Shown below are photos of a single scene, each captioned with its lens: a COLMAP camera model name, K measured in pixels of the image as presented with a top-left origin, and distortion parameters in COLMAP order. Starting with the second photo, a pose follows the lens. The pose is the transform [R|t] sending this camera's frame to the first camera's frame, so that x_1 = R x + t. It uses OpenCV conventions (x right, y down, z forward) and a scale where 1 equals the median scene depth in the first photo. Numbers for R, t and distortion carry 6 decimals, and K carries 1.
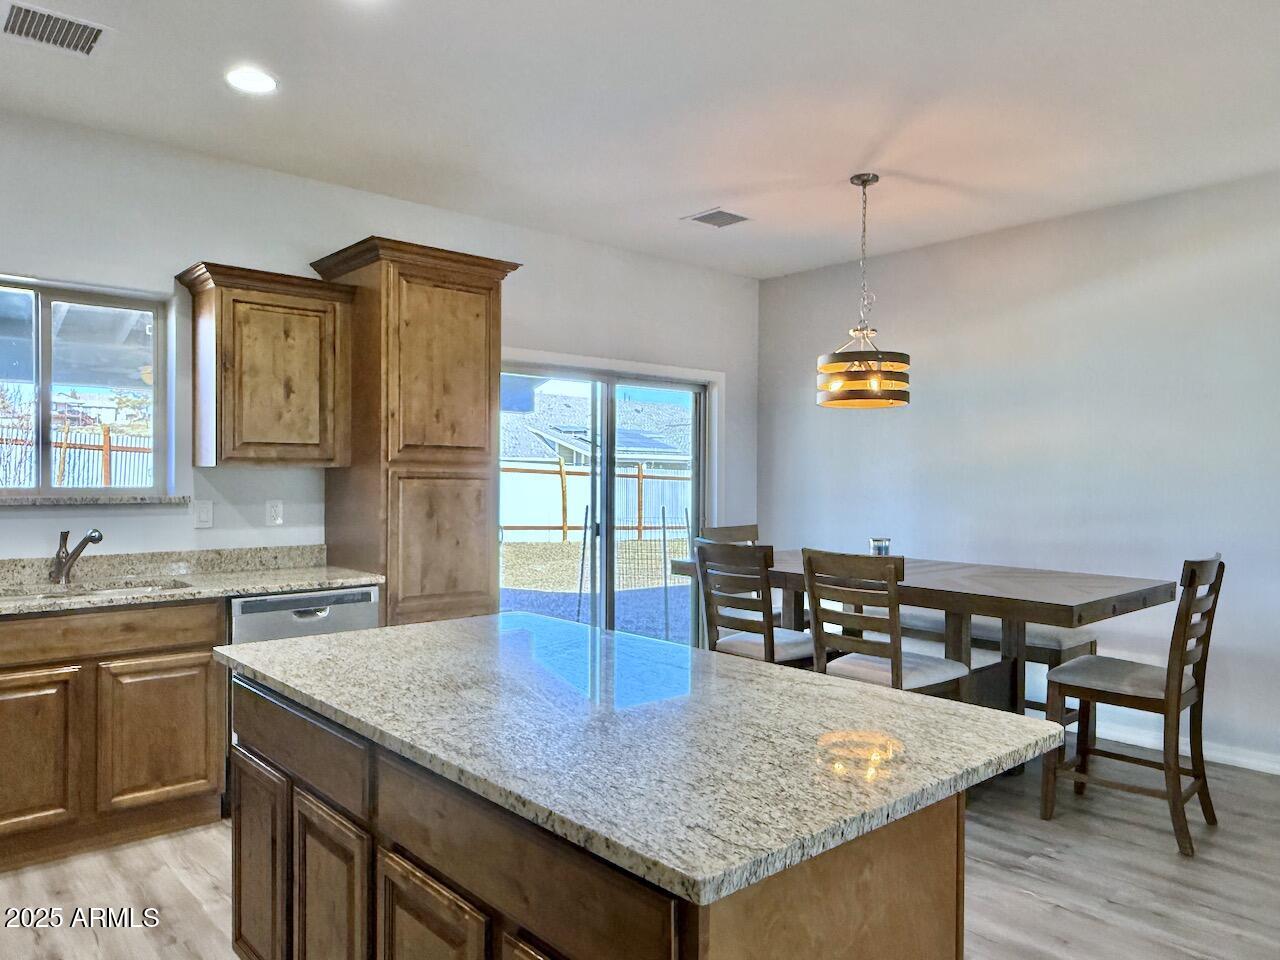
lens RADIAL K [[890.9, 0, 634.8], [0, 890.9, 483.6], [0, 0, 1]] dist [-0.004847, 0.010091]
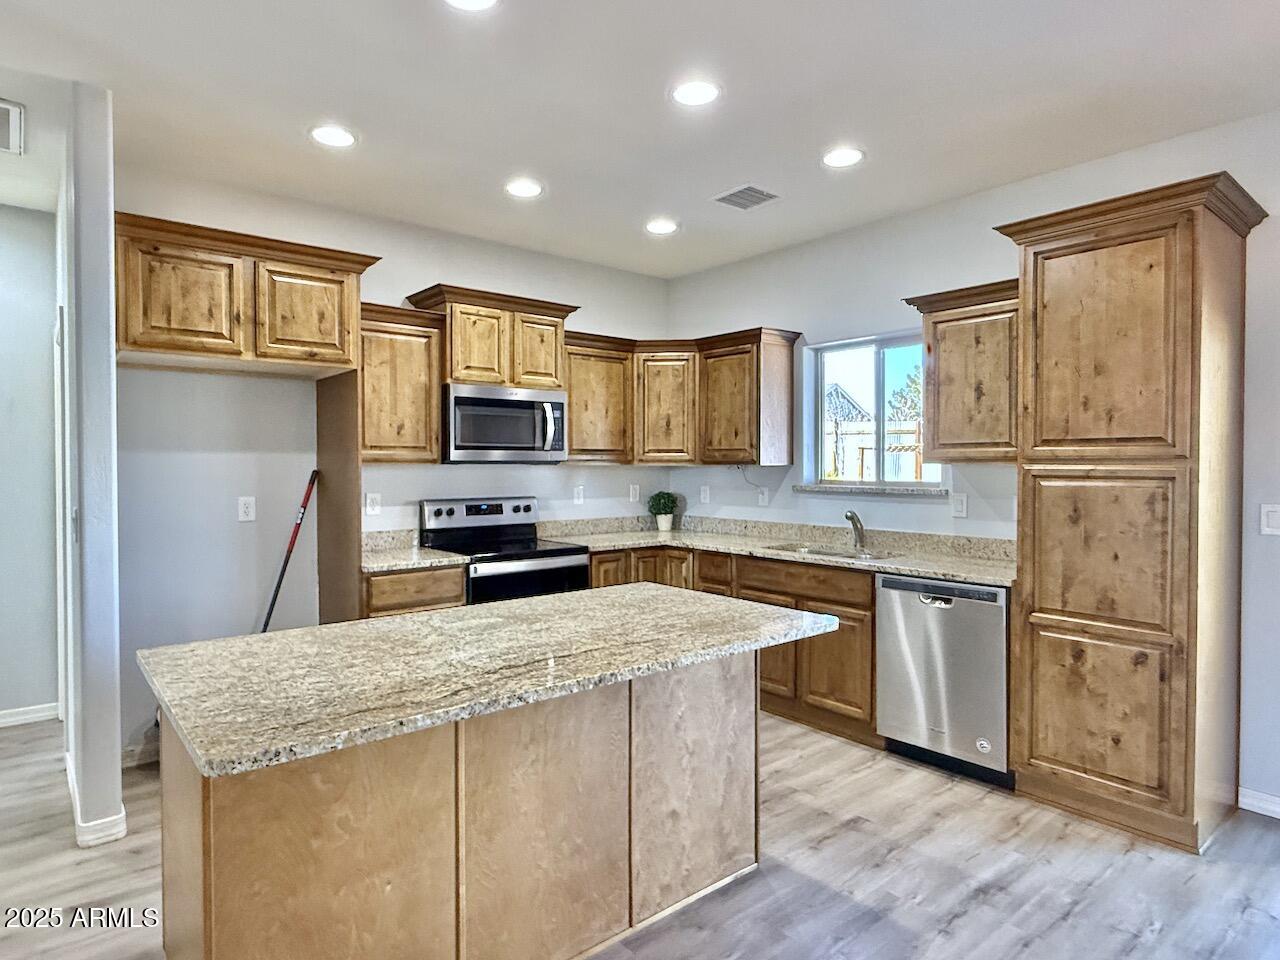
lens RADIAL K [[738.8, 0, 632.2], [0, 738.8, 479.2], [0, 0, 1]] dist [0.000080, -0.001276]
pose [[-0.029403, 0.014831, -0.999458, 0.542358], [-0.005841, 0.999870, 0.015009, -0.013235], [0.999551, 0.006279, -0.029312, 0.645302]]
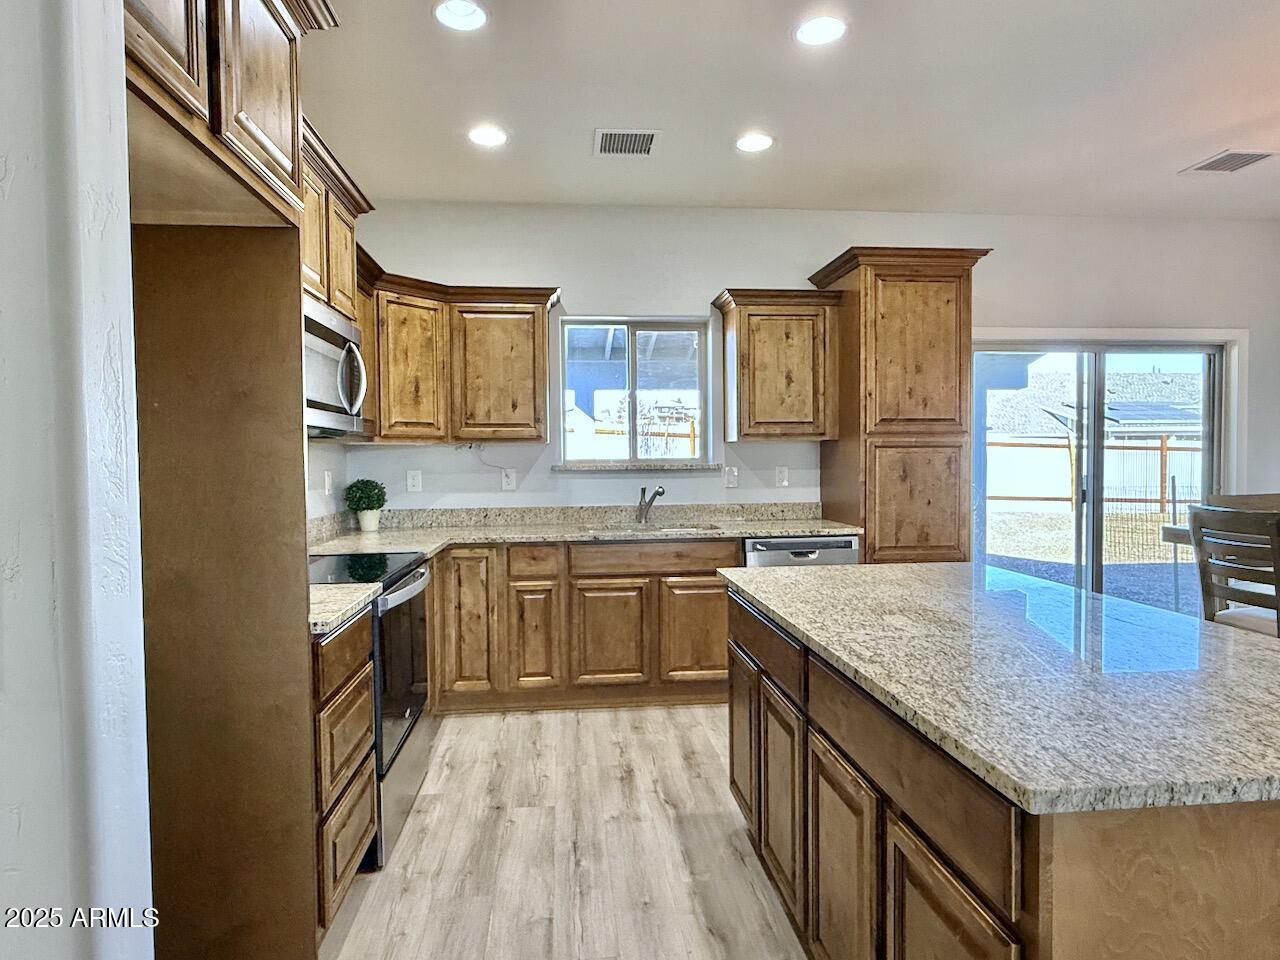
lens RADIAL K [[738.8, 0, 636.0], [0, 738.8, 483.0], [0, 0, 1]] dist [0.000080, -0.001276]
pose [[0.812652, 0.006225, -0.582715, 0.054942], [0.010592, 0.999620, 0.025450, 0.014311], [0.582652, -0.026854, 0.812278, 0.005677]]
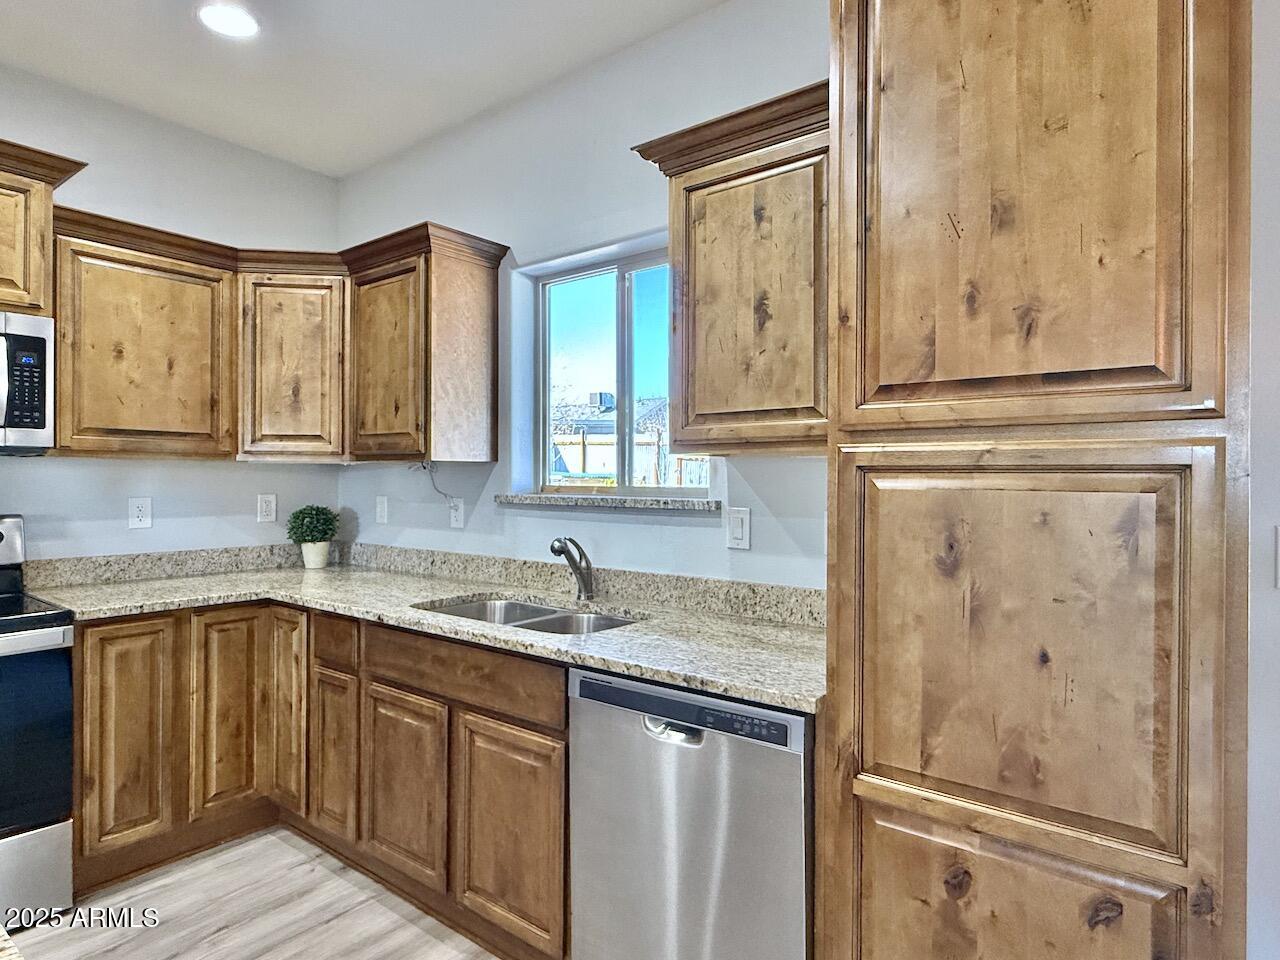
lens RADIAL K [[738.8, 0, 630.7], [0, 738.8, 481.1], [0, 0, 1]] dist [0.000080, -0.001276]
pose [[0.177933, -0.002474, -0.984040, 0.056061], [-0.010662, 0.999933, -0.004441, 0.002141], [0.983985, 0.011282, 0.177895, 0.886197]]
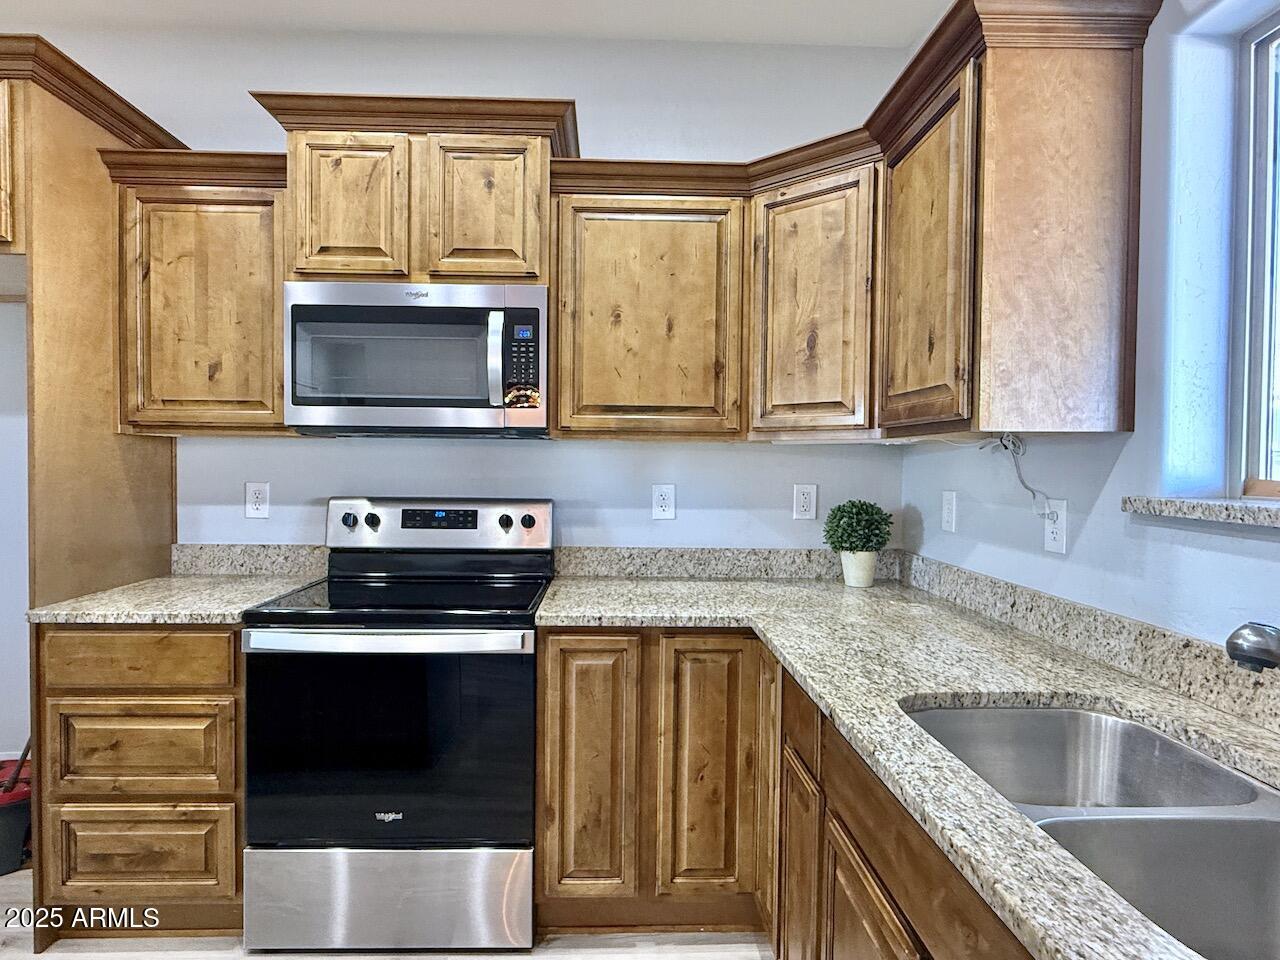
lens RADIAL K [[738.8, 0, 632.9], [0, 738.8, 481.0], [0, 0, 1]] dist [0.000080, -0.001276]
pose [[-0.638162, 0.007687, -0.769864, -0.263413], [-0.019271, 0.999477, 0.025954, 0.000983], [0.769661, 0.031398, -0.637680, 0.933912]]
